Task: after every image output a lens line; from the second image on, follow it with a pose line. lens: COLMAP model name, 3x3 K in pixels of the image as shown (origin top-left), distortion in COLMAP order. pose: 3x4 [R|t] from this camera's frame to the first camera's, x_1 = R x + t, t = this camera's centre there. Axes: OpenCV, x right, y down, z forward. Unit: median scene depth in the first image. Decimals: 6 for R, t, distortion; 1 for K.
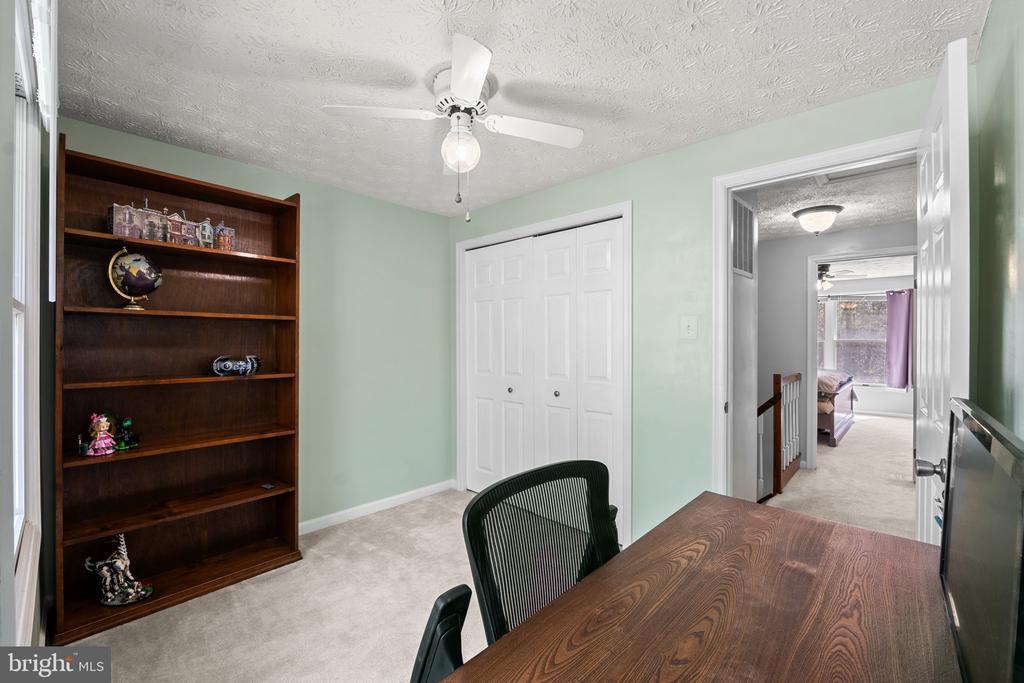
lens RADIAL K [[425.5, 0, 510.0], [0, 425.5, 338.6], [0, 0, 1]] dist [-0.012600, 0.000242]
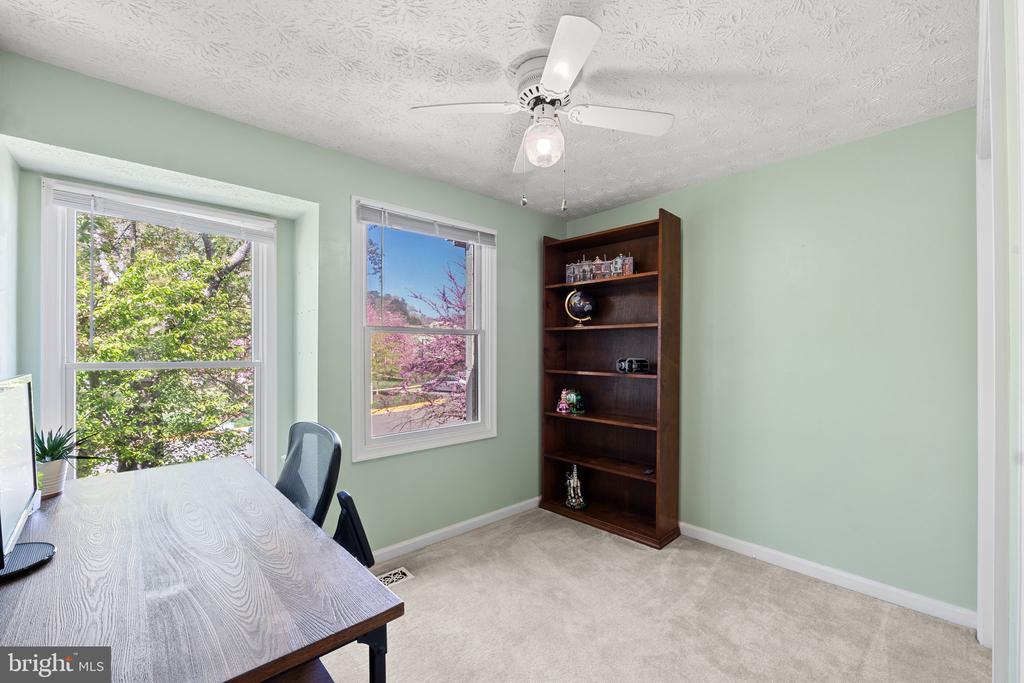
lens RADIAL K [[425.5, 0, 515.5], [0, 425.5, 350.2], [0, 0, 1]] dist [-0.012600, 0.000242]
pose [[-0.062422, -0.002082, -0.998048, 0.669990], [0.001985, 0.999996, -0.002210, 0.021166], [0.998048, -0.002119, -0.062417, 0.788017]]
